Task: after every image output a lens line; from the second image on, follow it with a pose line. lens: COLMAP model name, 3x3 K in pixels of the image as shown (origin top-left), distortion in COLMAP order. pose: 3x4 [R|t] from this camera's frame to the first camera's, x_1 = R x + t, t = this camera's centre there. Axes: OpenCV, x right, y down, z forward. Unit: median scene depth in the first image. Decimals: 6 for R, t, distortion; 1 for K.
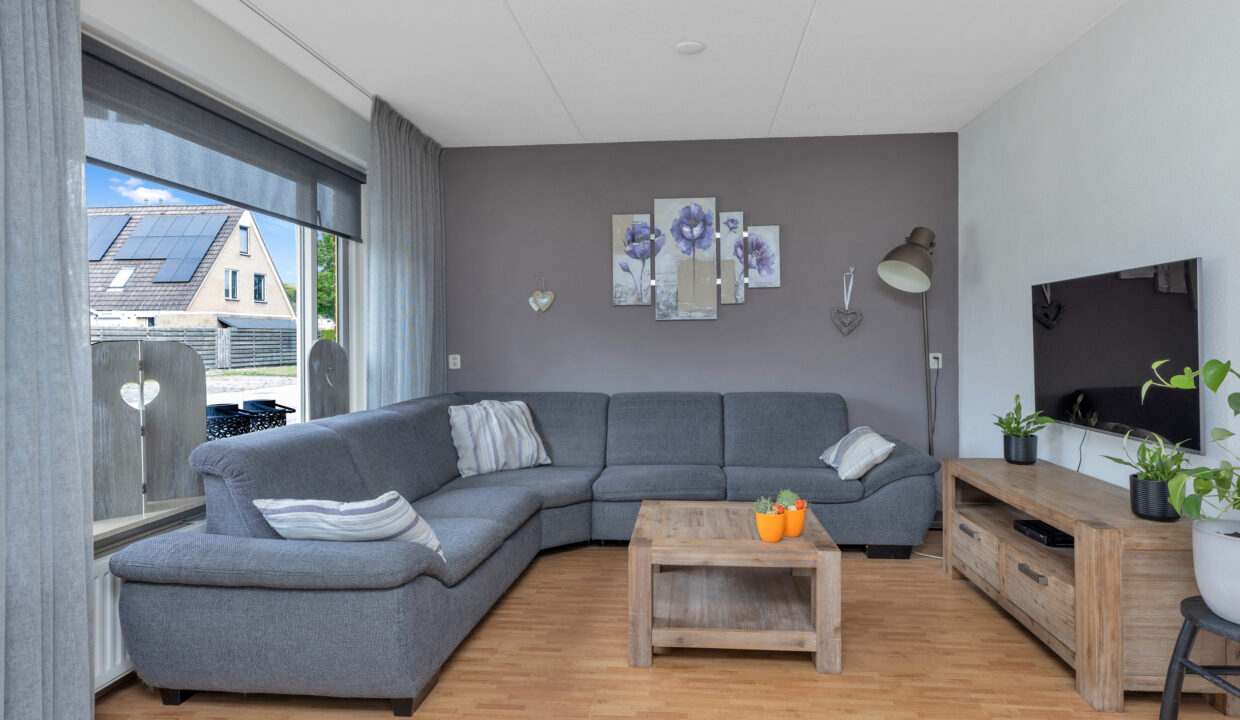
lens RADIAL K [[698.1, 0, 628.2], [0, 698.1, 349.8], [0, 0, 1]] dist [0.004118, 0.000521]
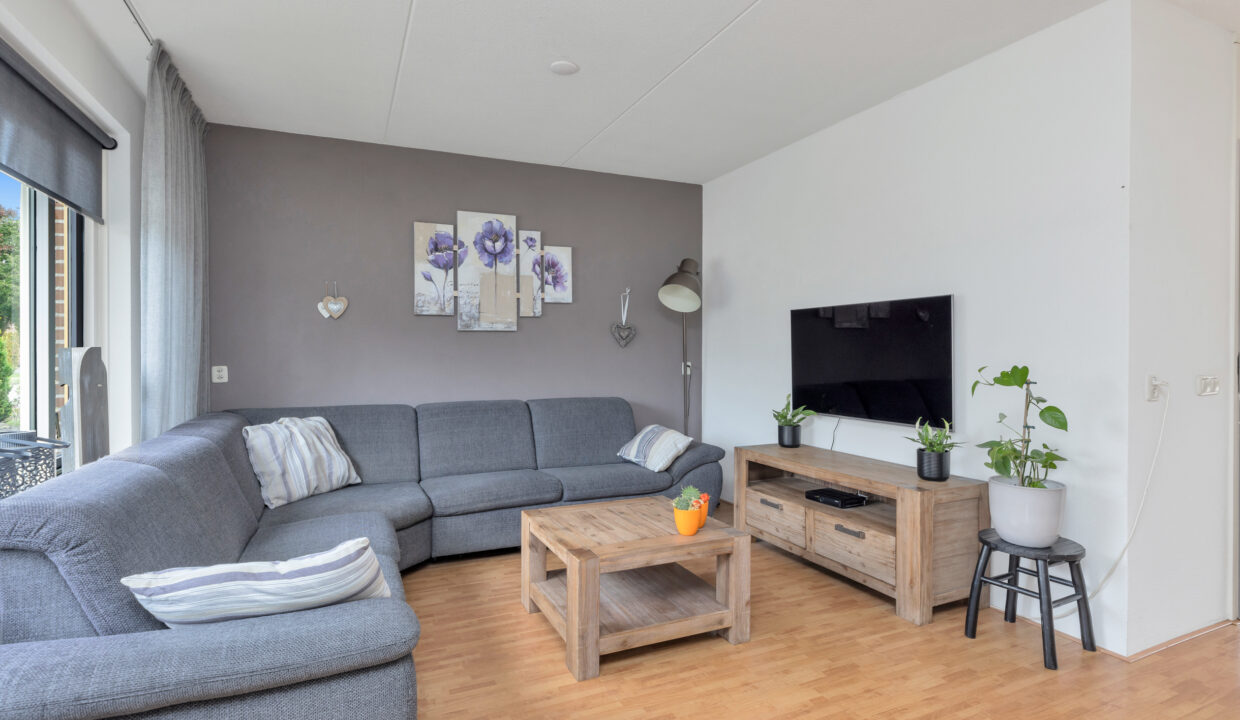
lens RADIAL K [[615.0, 0, 600.7], [0, 615.0, 356.2], [0, 0, 1]] dist [-0.006733, 0.001976]
pose [[0.876225, 0.000633, 0.481903, -0.244208], [0.001707, 0.999989, -0.004417, -0.001058], [-0.481900, 0.004693, 0.876214, 0.140657]]
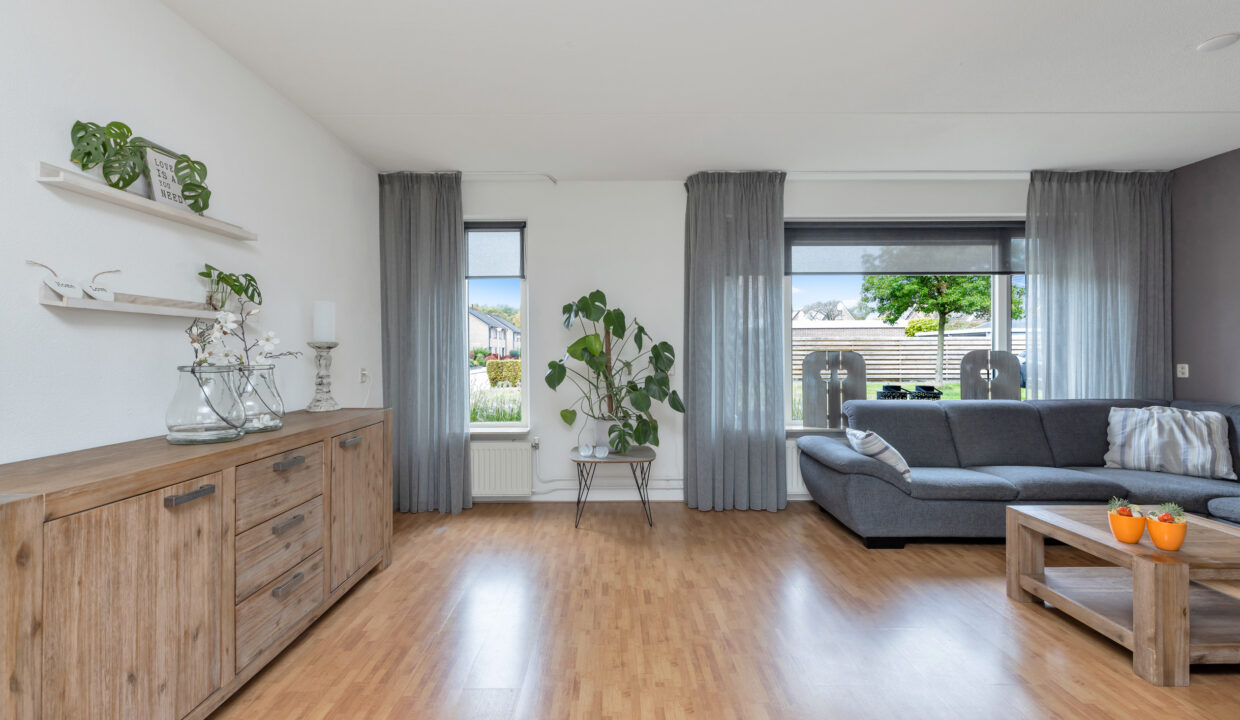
lens RADIAL K [[569.0, 0, 616.5], [0, 569.0, 353.9], [0, 0, 1]] dist [0.011035, -0.000595]
pose [[0.089327, 0.007101, -0.995977, 0.645349], [-0.010359, 0.999927, 0.006200, -0.005226], [0.995949, 0.009764, 0.089394, 0.094423]]
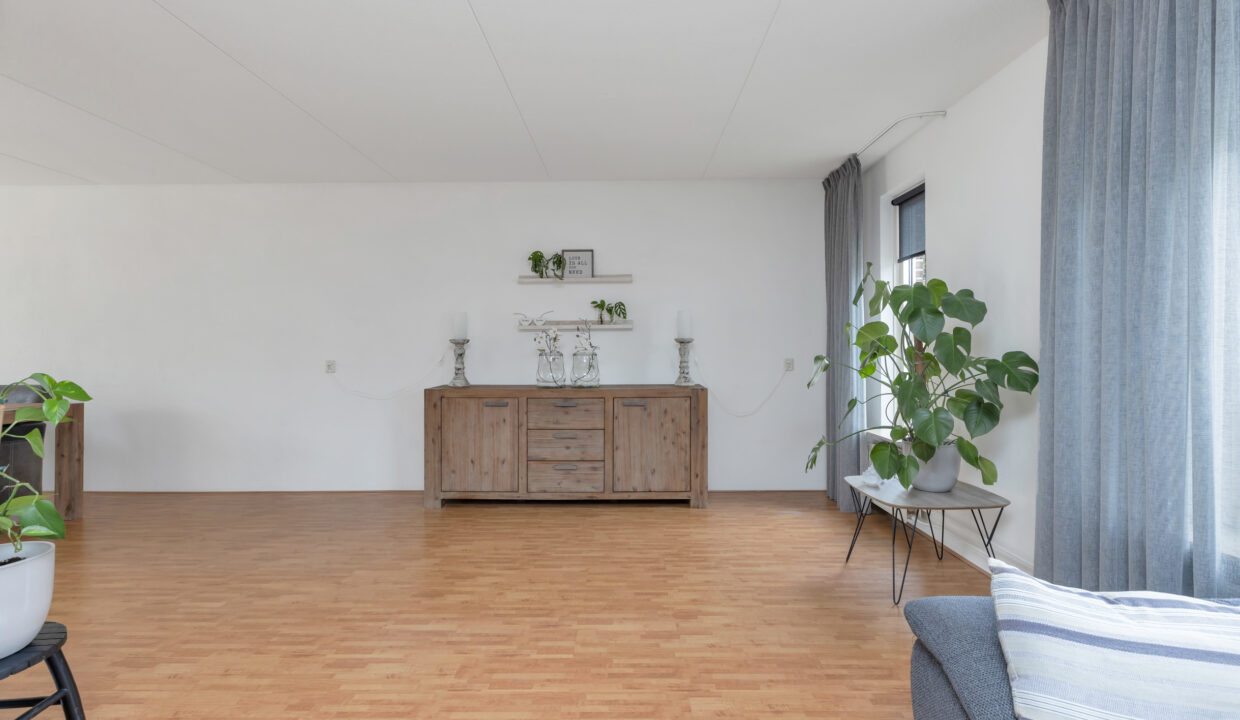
lens RADIAL K [[569.0, 0, 626.3], [0, 569.0, 359.6], [0, 0, 1]] dist [0.011035, -0.000595]
pose [[-0.998037, 0.010831, -0.061680, 0.035225], [0.008648, 0.999331, 0.035543, -0.011534], [0.062024, 0.034940, -0.997463, 0.859612]]
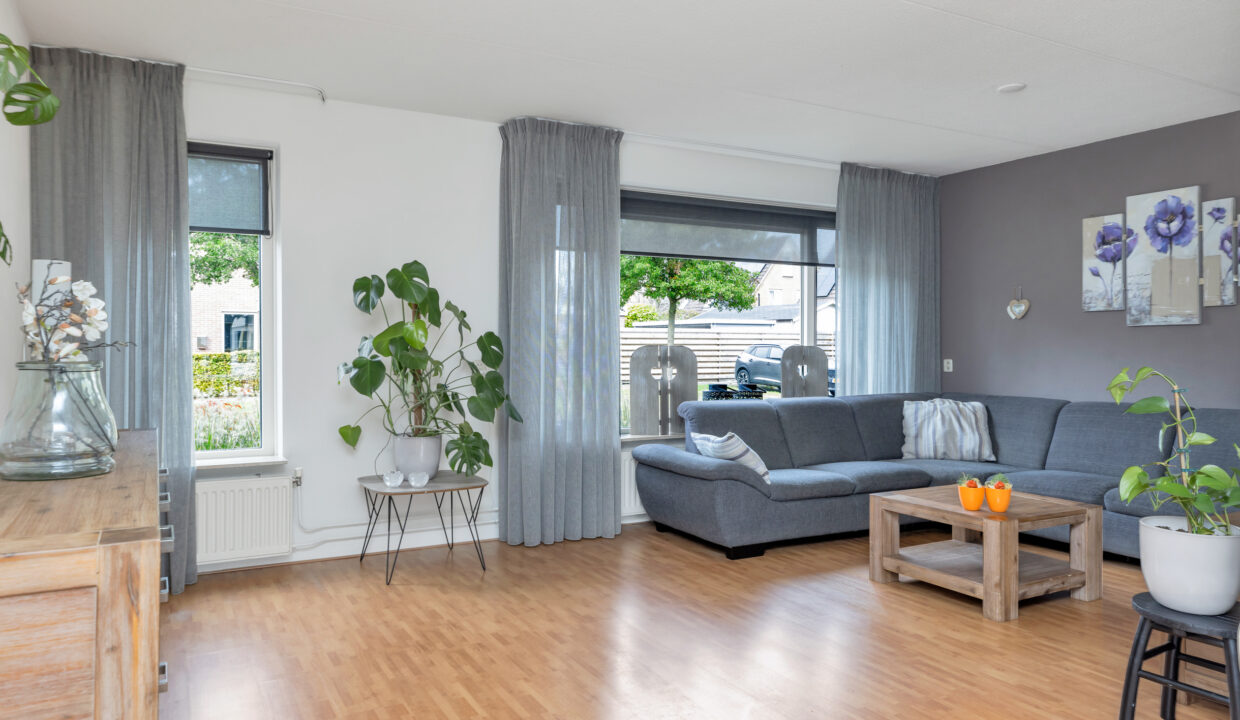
lens RADIAL K [[845.0, 0, 626.9], [0, 845.0, 348.4], [0, 0, 1]] dist [0.023510, 0.006644]
pose [[0.560619, 0.008235, -0.828033, 0.712517], [-0.015973, 0.999872, -0.000870, -0.000787], [0.827920, 0.013714, 0.560679, -0.228944]]
